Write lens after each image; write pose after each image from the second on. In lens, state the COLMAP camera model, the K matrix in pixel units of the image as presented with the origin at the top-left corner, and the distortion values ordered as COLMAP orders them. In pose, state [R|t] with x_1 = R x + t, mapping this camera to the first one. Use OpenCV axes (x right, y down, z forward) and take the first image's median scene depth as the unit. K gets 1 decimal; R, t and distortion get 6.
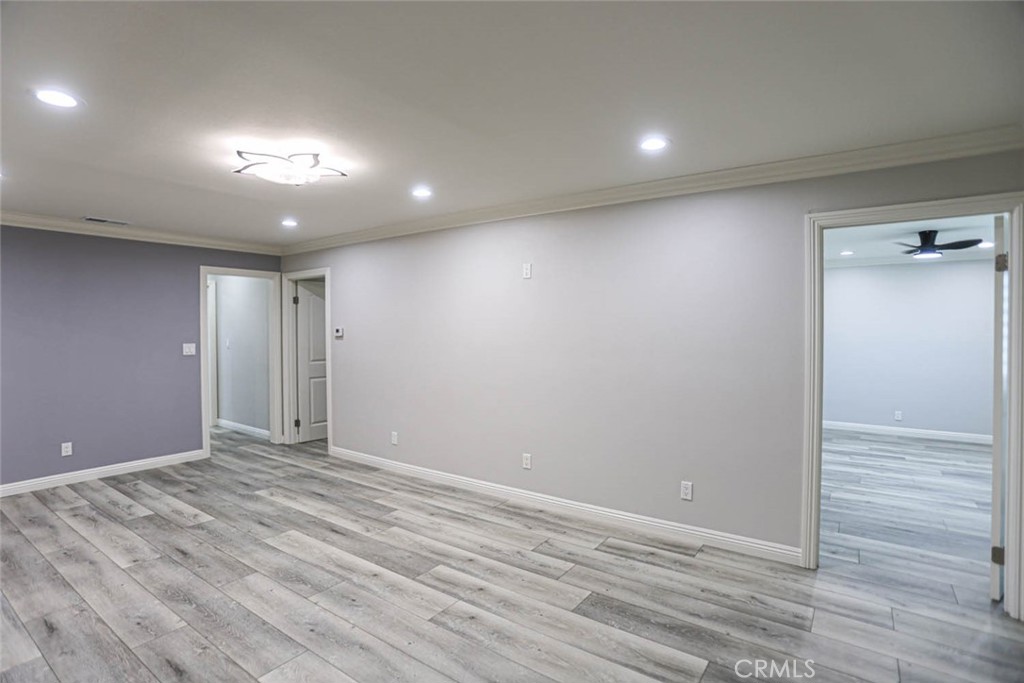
lens RADIAL K [[485.1, 0, 511.4], [0, 485.1, 337.0], [0, 0, 1]] dist [-0.062491, 0.022885]
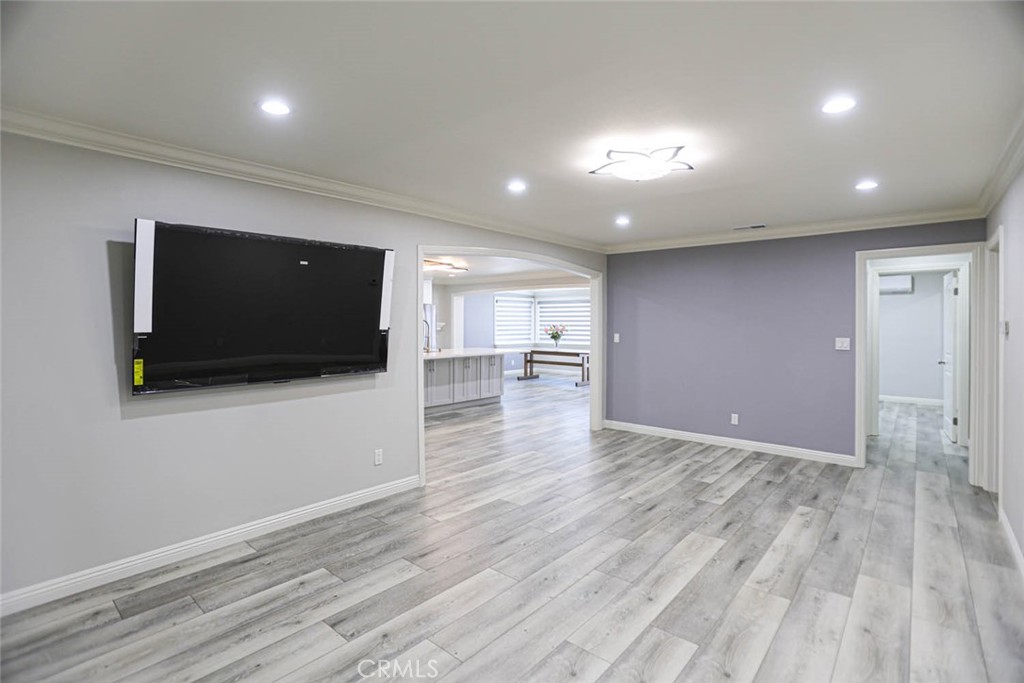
lens RADIAL K [[514.7, 0, 510.5], [0, 514.7, 328.4], [0, 0, 1]] dist [-0.077219, 0.041325]
pose [[-0.095172, 0.014539, -0.995355, 0.539237], [-0.021693, 0.999626, 0.016675, -0.010191], [0.995224, 0.023179, -0.094821, 0.668865]]
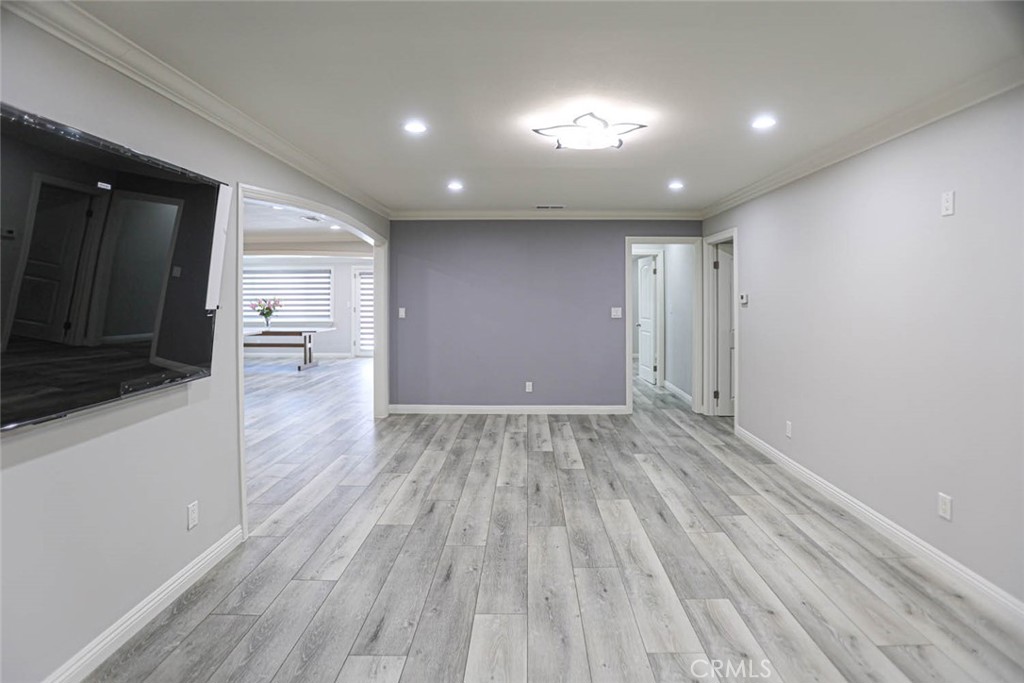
lens RADIAL K [[511.8, 0, 554.3], [0, 511.8, 297.1], [0, 0, 1]] dist [-0.080563, 0.041727]
pose [[0.605067, 0.005239, -0.796158, 0.275152], [-0.016093, 0.999855, -0.005651, -0.003293], [0.796012, 0.016232, 0.605063, 0.241740]]
